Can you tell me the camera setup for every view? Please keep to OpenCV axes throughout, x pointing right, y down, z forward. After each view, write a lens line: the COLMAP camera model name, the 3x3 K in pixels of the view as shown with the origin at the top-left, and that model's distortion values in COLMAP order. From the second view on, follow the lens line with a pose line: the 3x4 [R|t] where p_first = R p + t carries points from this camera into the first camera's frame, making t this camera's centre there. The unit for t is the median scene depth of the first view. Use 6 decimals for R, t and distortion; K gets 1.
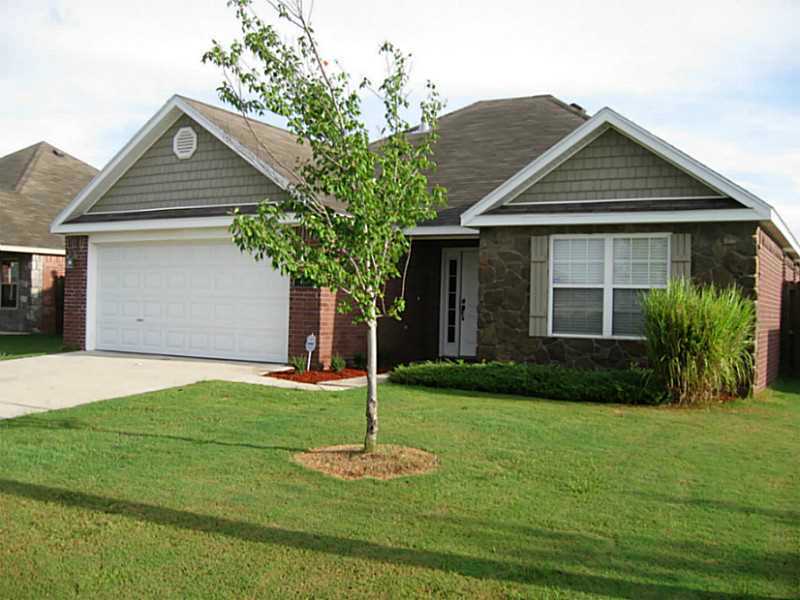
lens RADIAL K [[834.6, 0, 400.0], [0, 834.6, 300.0], [0, 0, 1]] dist [-0.126876, 0.017662]
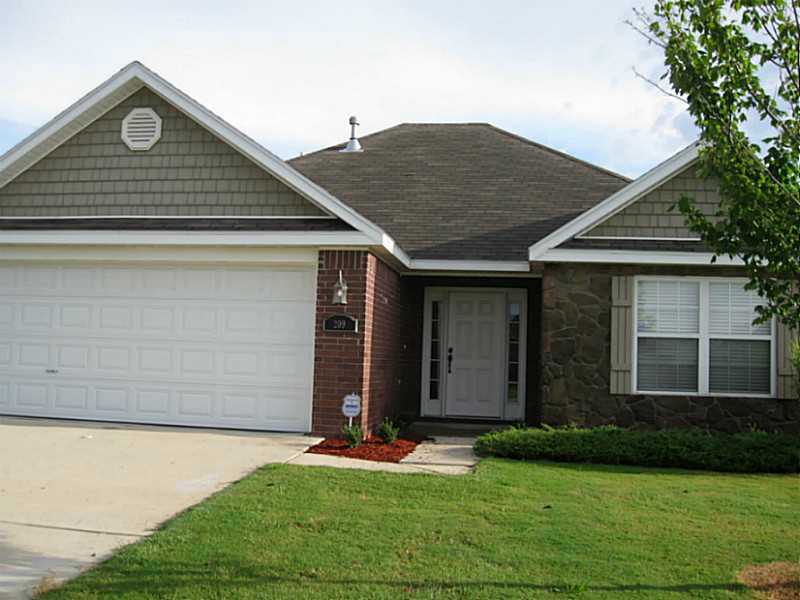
lens RADIAL K [[834.6, 0, 400.0], [0, 834.6, 300.0], [0, 0, 1]] dist [-0.126876, 0.017662]
pose [[0.935598, 0.032356, 0.351581, -0.337072], [-0.013482, 0.998340, -0.056000, -0.001932], [-0.352809, 0.047654, 0.934481, 0.280935]]
